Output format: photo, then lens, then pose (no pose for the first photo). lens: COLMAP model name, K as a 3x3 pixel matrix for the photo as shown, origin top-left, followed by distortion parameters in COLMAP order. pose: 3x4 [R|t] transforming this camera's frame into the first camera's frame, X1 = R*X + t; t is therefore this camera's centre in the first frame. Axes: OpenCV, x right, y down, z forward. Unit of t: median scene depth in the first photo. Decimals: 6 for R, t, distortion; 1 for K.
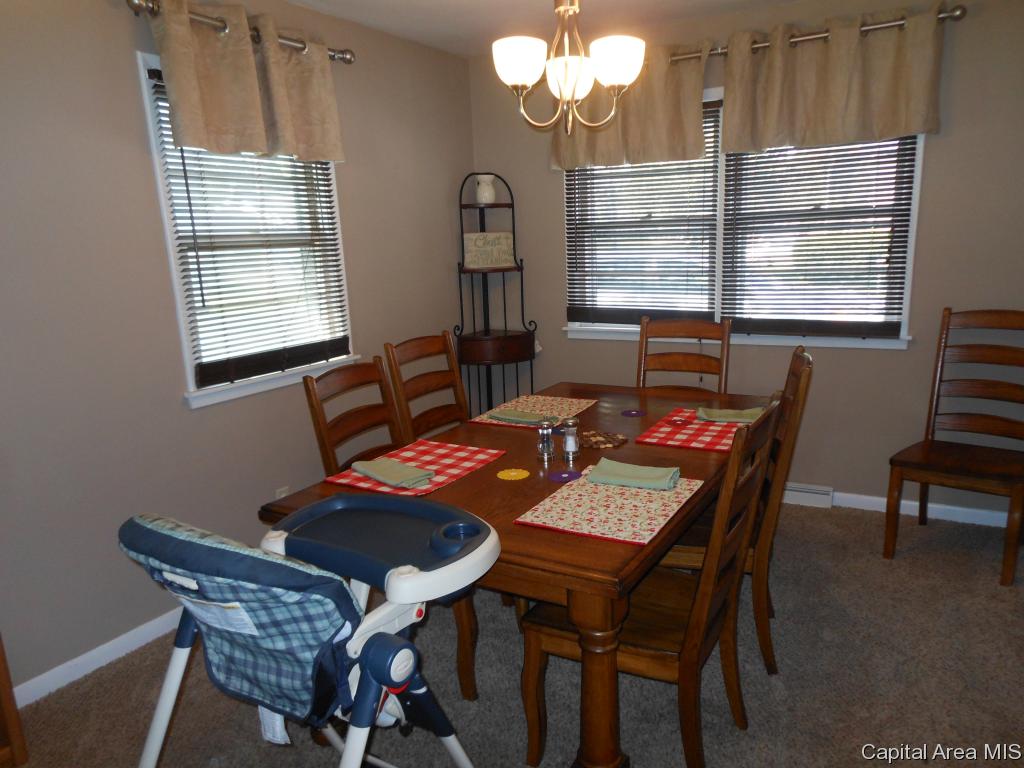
lens RADIAL K [[739.4, 0, 513.6], [0, 739.4, 426.1], [0, 0, 1]] dist [0.001684, 0.001225]
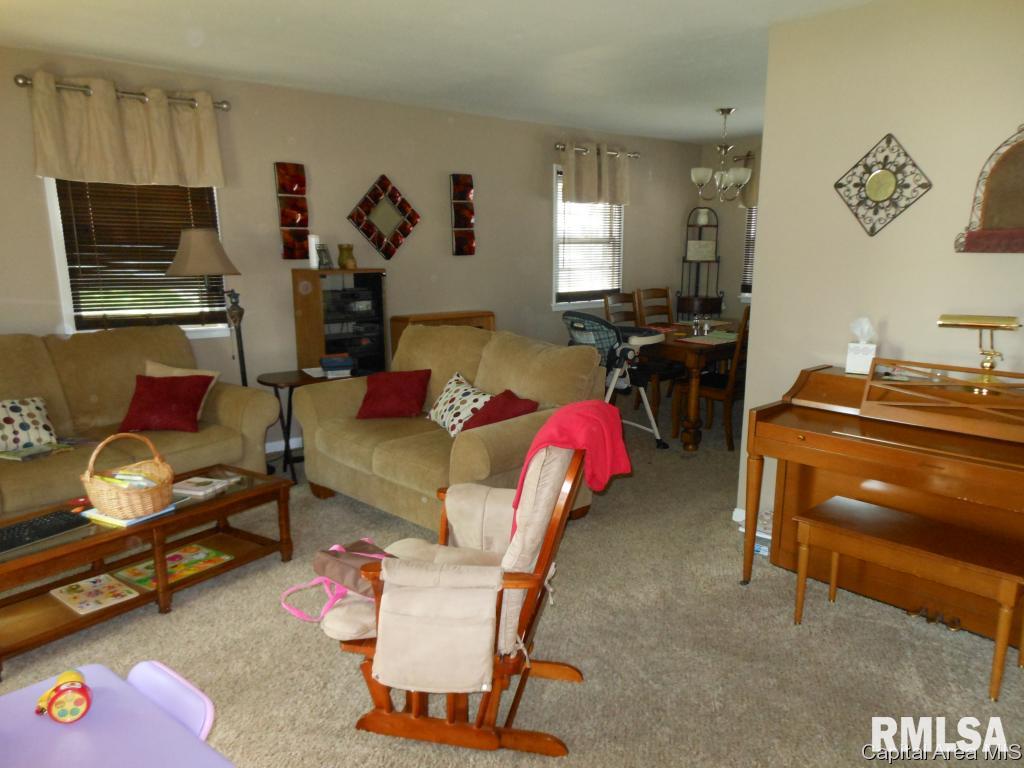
lens RADIAL K [[759.8, 0, 511.9], [0, 759.8, 439.3], [0, 0, 1]] dist [0.001989, 0.000485]
pose [[0.940867, 0.121075, -0.316401, 0.218021], [-0.119066, 0.992552, 0.025753, 0.283006], [0.317163, 0.013443, 0.948276, -1.120764]]
